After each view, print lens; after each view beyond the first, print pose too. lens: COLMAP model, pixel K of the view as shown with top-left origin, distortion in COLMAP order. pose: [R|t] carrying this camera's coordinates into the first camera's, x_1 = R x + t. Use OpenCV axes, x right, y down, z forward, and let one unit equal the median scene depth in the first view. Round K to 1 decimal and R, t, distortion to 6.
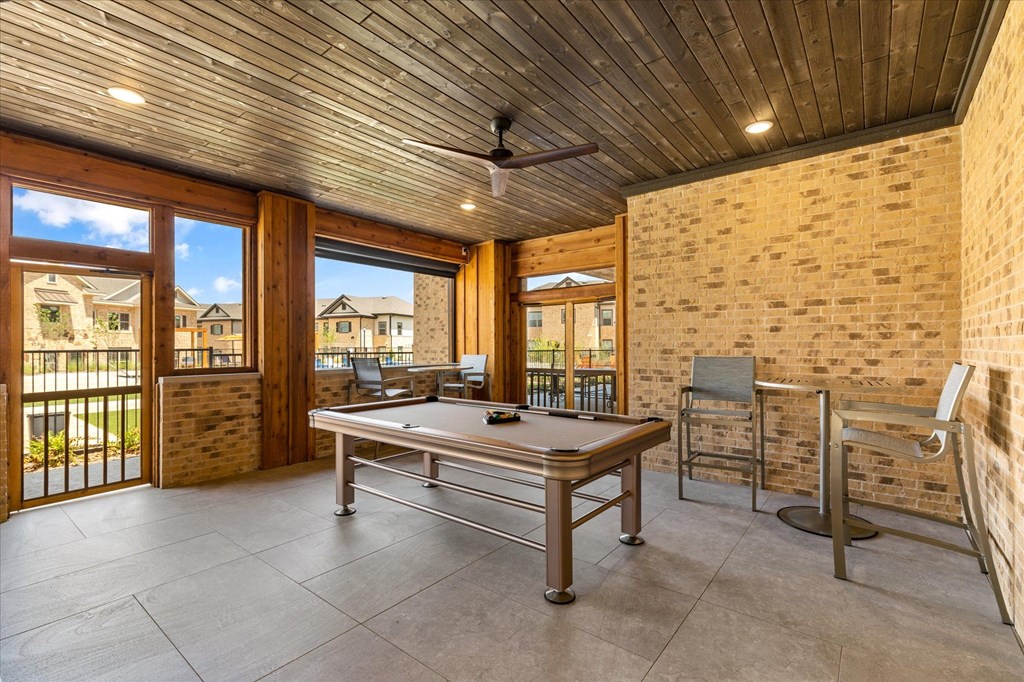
lens RADIAL K [[464.9, 0, 507.1], [0, 464.9, 341.8], [0, 0, 1]] dist [0.004924, -0.000362]
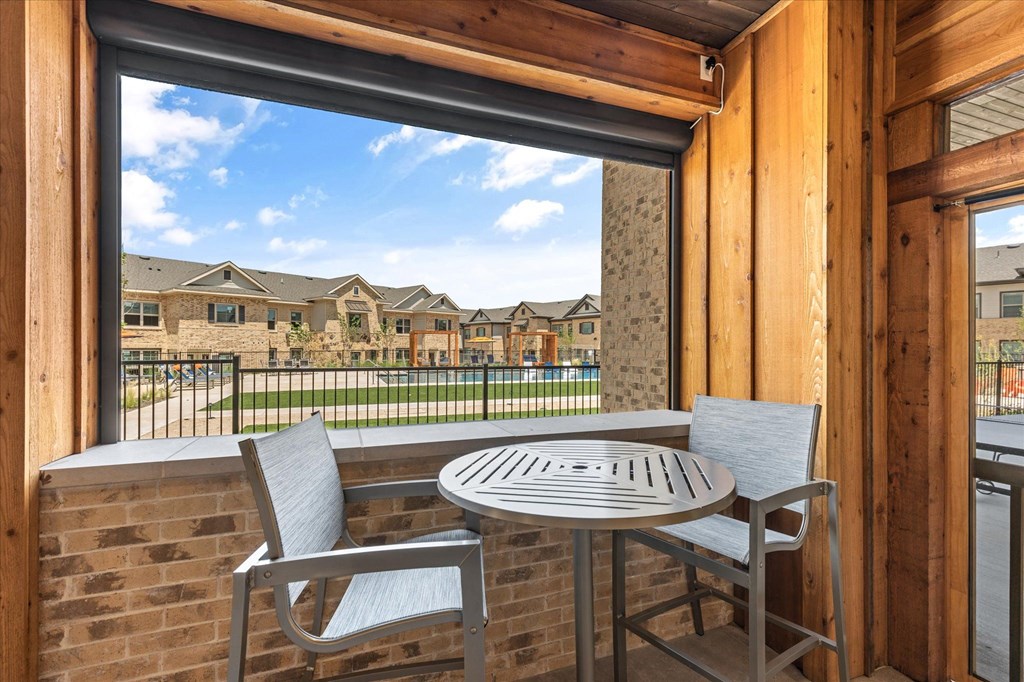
lens RADIAL K [[464.9, 0, 512.5], [0, 464.9, 344.9], [0, 0, 1]] dist [0.004924, -0.000362]
pose [[0.868543, 0.002748, -0.495606, -0.048158], [-0.000860, 0.999991, 0.004038, -0.005389], [0.495613, -0.003081, 0.868538, 0.642587]]
